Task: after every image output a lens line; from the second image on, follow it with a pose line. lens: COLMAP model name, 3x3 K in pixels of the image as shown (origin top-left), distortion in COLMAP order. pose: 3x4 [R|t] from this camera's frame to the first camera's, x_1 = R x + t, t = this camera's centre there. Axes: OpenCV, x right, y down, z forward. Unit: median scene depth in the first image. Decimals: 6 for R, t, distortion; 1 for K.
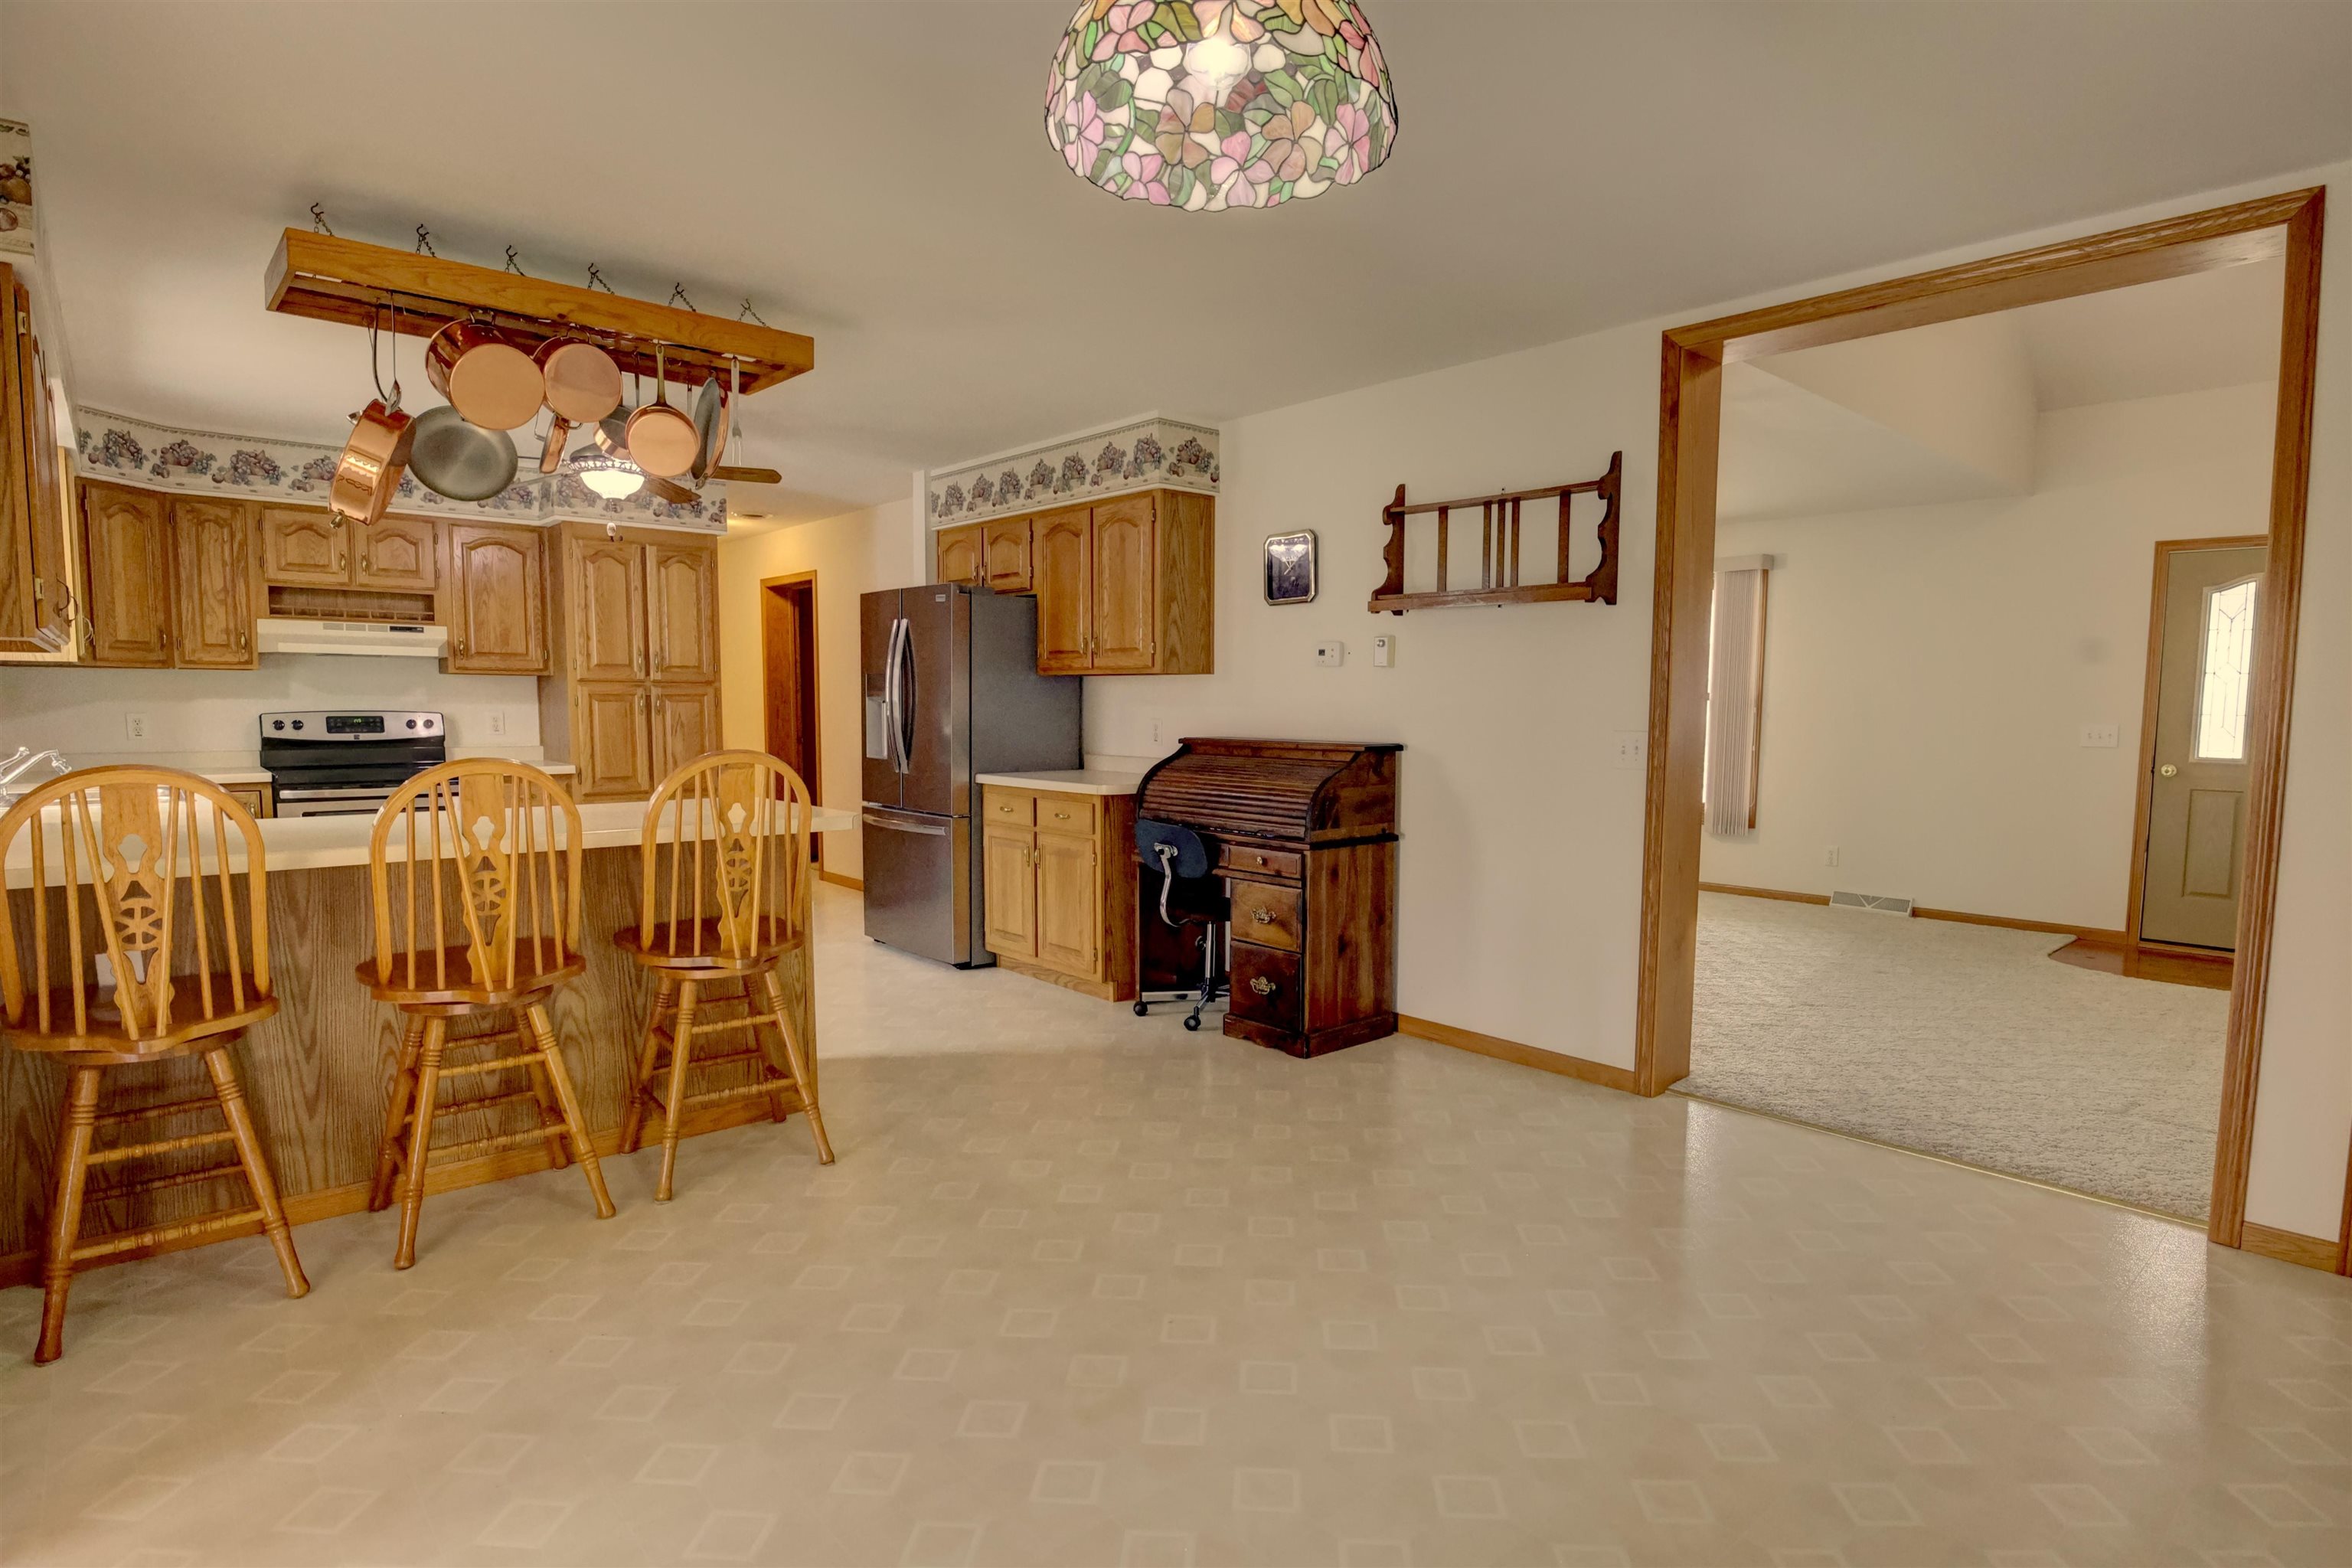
lens RADIAL K [[1145.2, 0, 1233.9], [0, 1145.2, 788.6], [0, 0, 1]] dist [-0.025178, -0.000853]
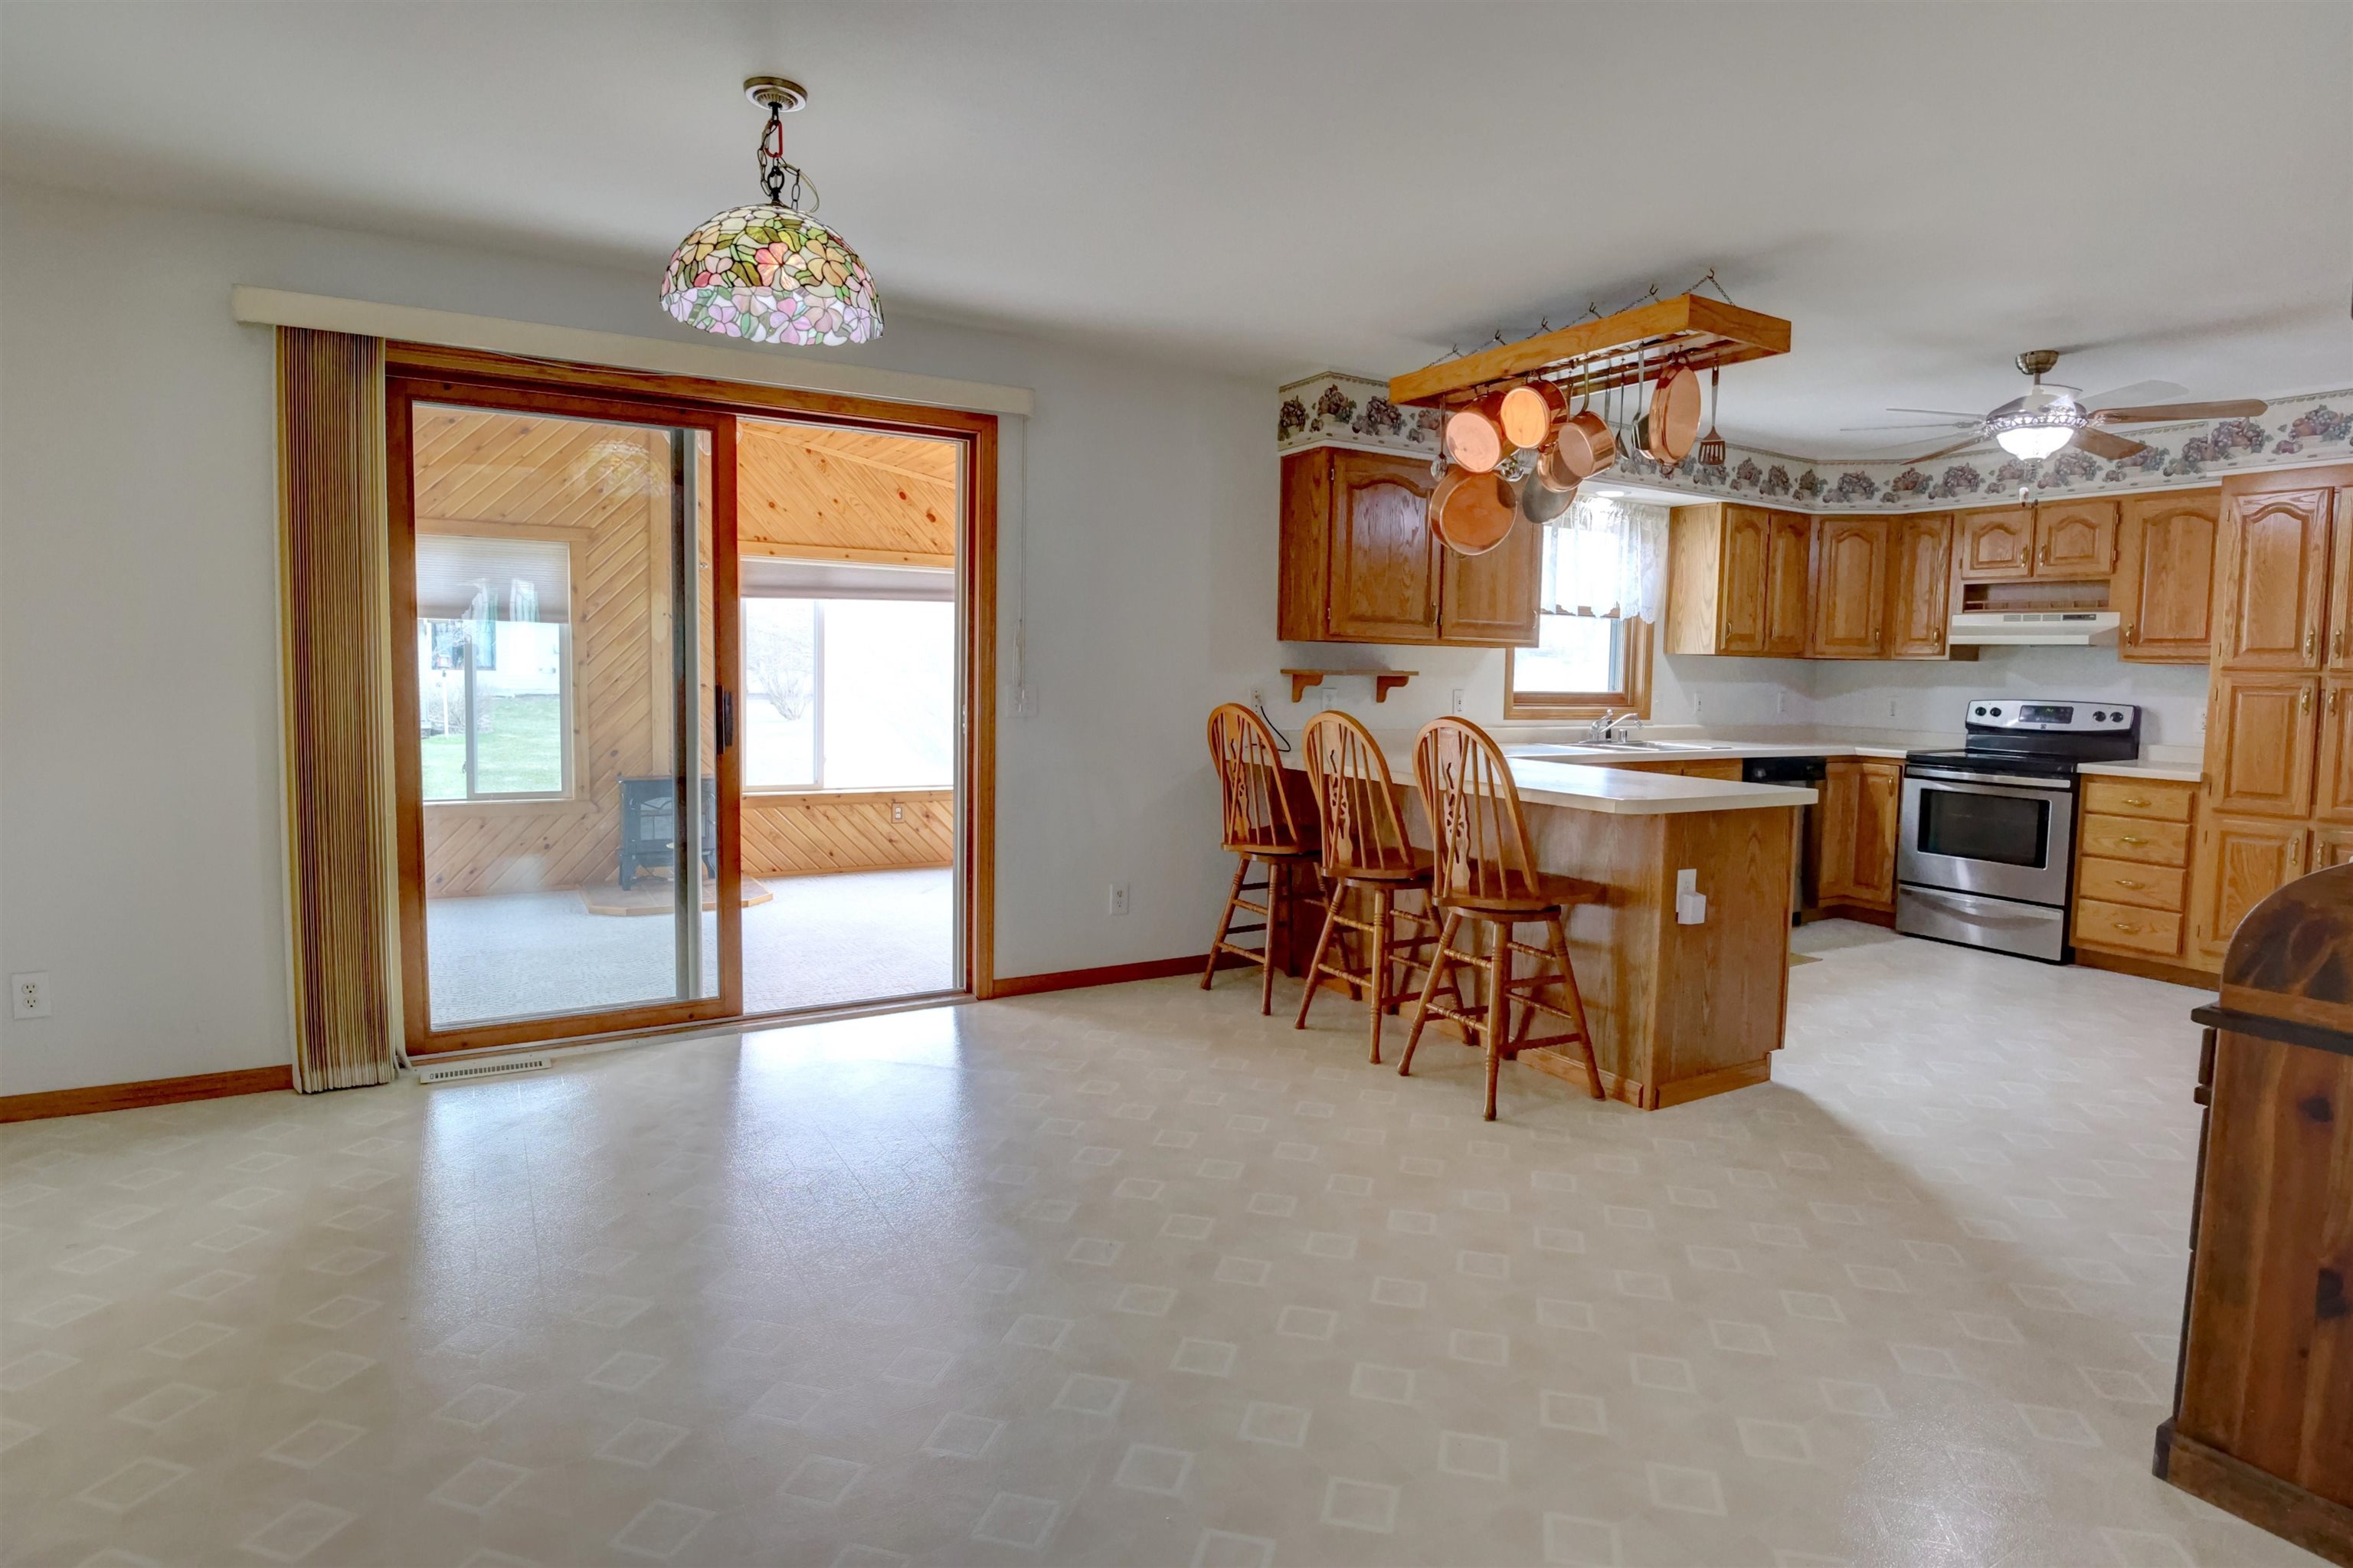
lens RADIAL K [[1145.7, 0, 1234.4], [0, 1145.7, 788.6], [0, 0, 1]] dist [-0.025178, -0.000853]
pose [[-0.138631, 0.091814, -0.986079, 0.343530], [-0.093789, 0.990001, 0.105364, -0.030260], [0.985893, 0.107090, -0.128633, 0.434337]]
